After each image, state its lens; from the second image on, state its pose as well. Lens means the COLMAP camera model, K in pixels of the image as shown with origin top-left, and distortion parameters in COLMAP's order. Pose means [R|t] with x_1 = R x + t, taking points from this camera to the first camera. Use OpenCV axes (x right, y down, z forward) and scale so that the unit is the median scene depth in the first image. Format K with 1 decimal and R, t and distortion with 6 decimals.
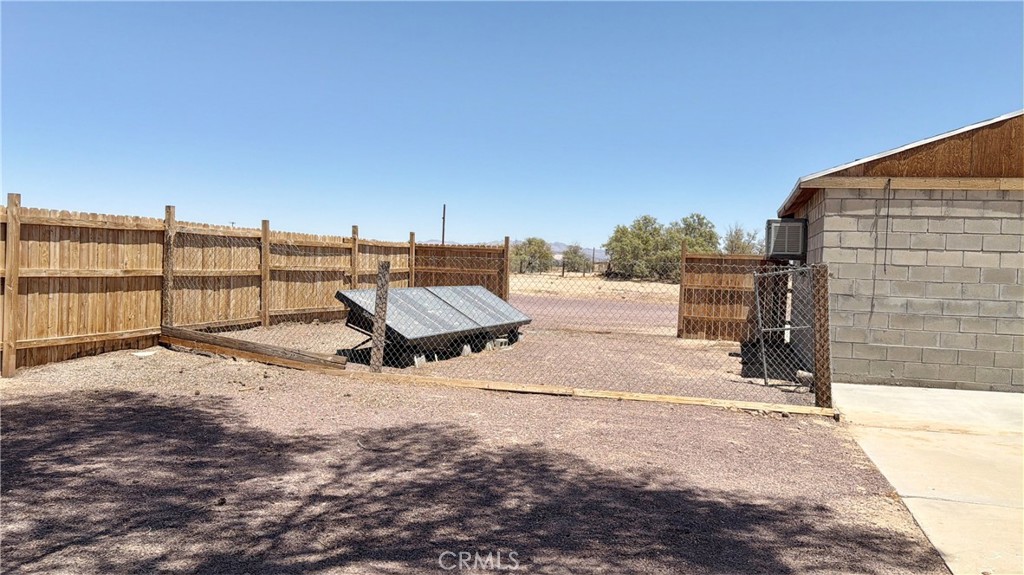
lens RADIAL K [[839.5, 0, 515.8], [0, 839.5, 280.4], [0, 0, 1]] dist [0.030620, -0.040070]
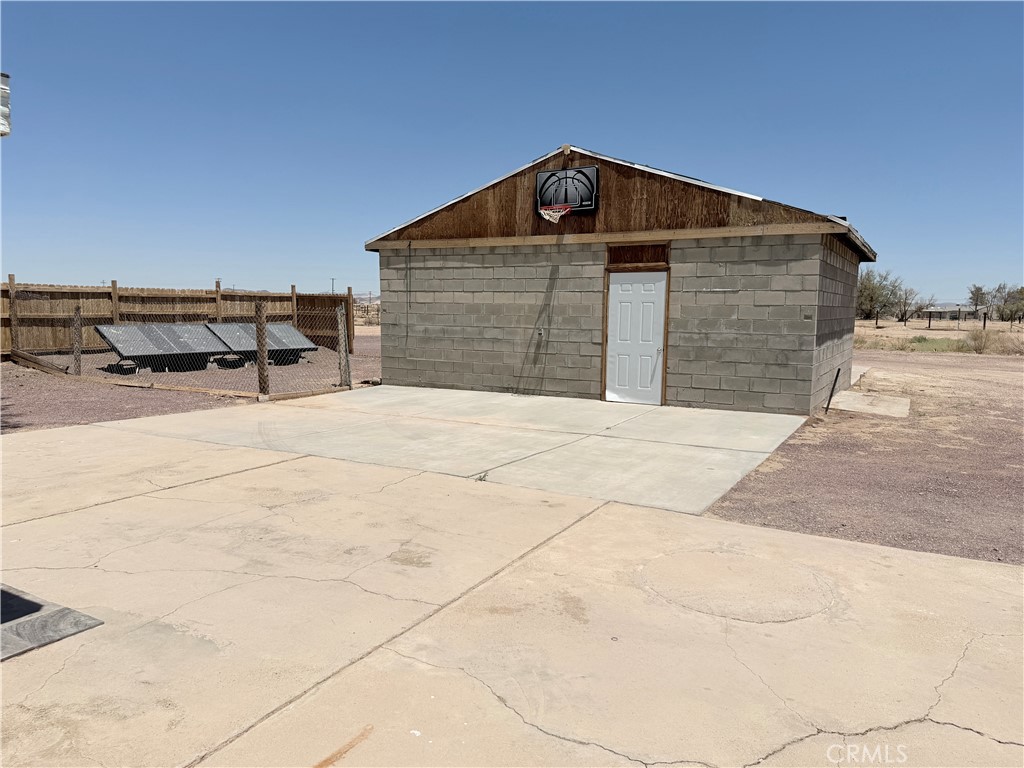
lens RADIAL K [[746.3, 0, 507.7], [0, 746.3, 391.8], [0, 0, 1]] dist [0.019409, -0.031544]
pose [[0.976162, 0.006361, -0.216950, 0.828157], [0.013060, 0.996038, 0.087969, 0.021689], [0.216650, -0.088705, 0.972211, -0.194851]]
